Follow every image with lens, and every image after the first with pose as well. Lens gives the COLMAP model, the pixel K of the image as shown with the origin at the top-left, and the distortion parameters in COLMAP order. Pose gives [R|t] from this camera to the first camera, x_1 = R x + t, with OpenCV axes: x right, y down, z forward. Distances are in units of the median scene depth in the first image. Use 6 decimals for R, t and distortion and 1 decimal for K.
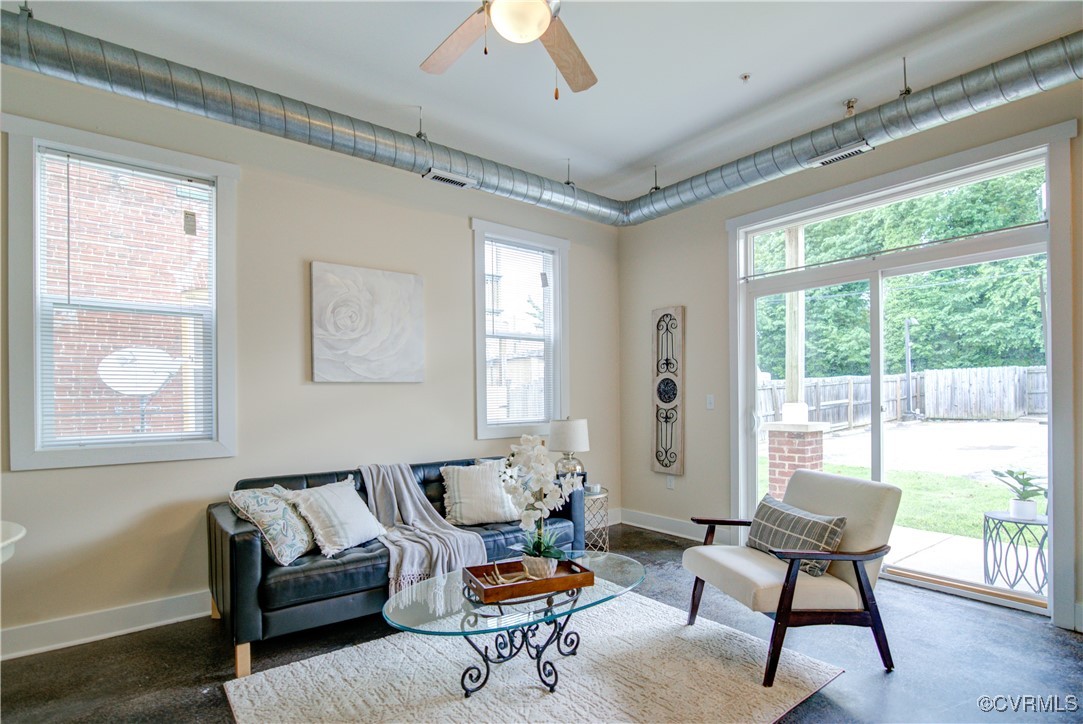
lens RADIAL K [[534.9, 0, 537.0], [0, 534.9, 398.3], [0, 0, 1]] dist [-0.014368, 0.000831]
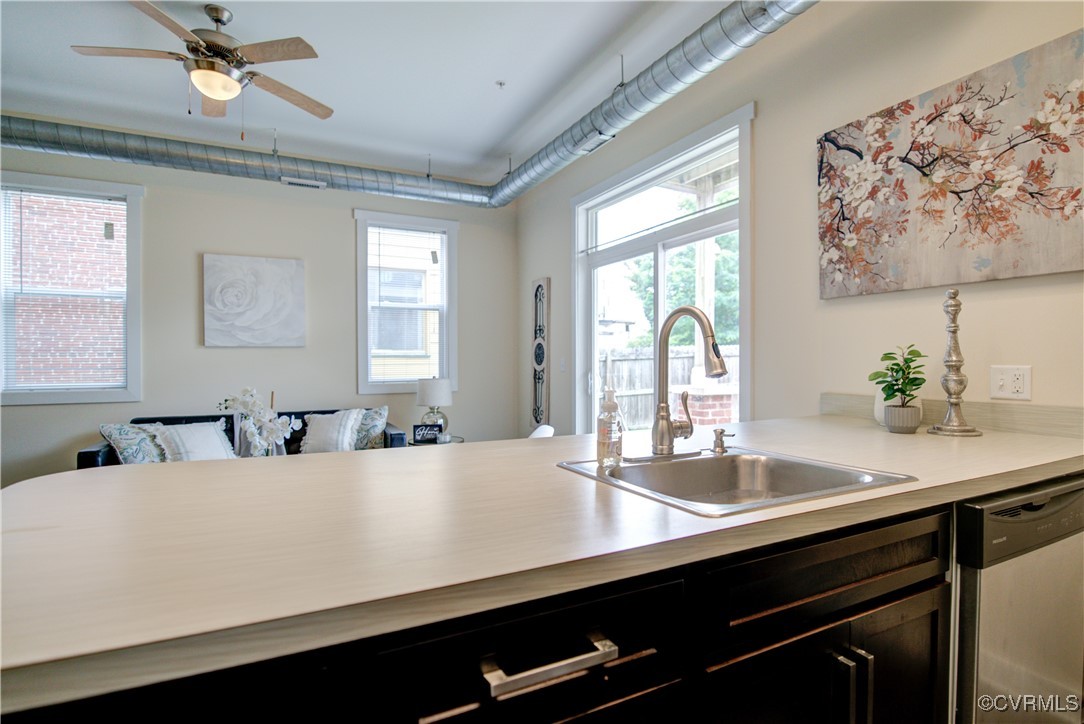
lens RADIAL K [[532.1, 0, 546.2], [0, 532.1, 365.7], [0, 0, 1]] dist [-0.023068, 0.002060]
pose [[0.981384, 0.009456, -0.191825, 0.650889], [-0.007444, 0.999909, 0.011208, -0.003809], [0.191914, -0.009572, 0.981365, -0.106764]]
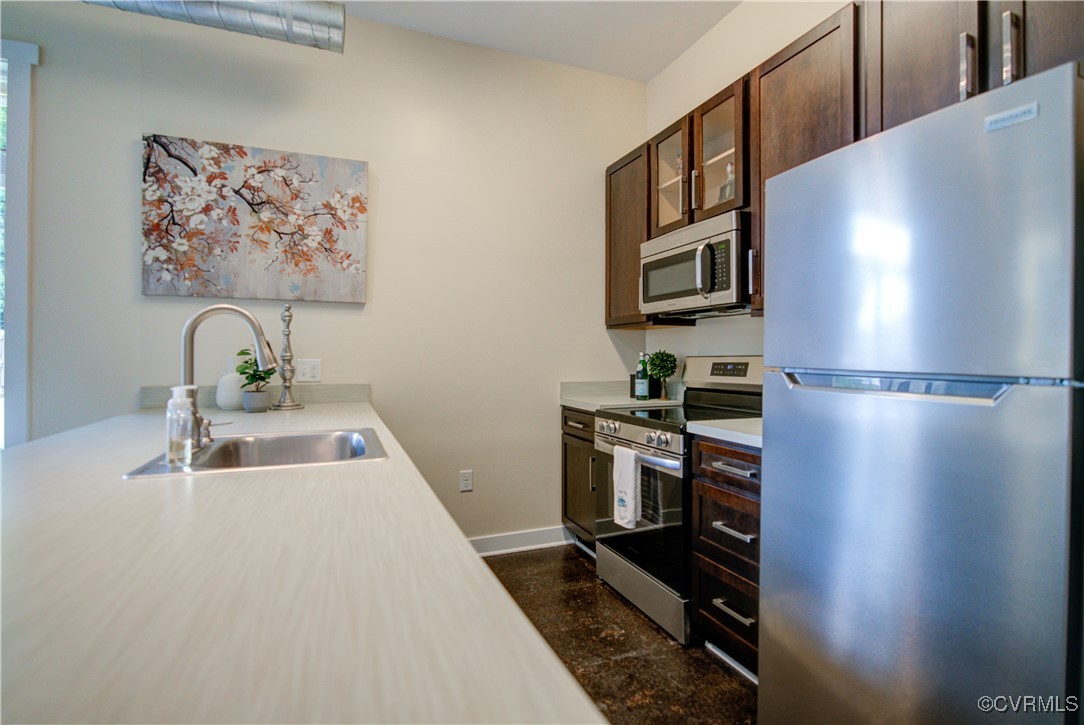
lens RADIAL K [[529.6, 0, 542.9], [0, 529.6, 349.9], [0, 0, 1]] dist [0.001604, 0.000180]
pose [[0.289853, 0.019476, 0.956873, 0.334707], [-0.005743, 0.999810, -0.018610, -0.002447], [-0.957054, -0.000101, 0.289910, -0.063471]]
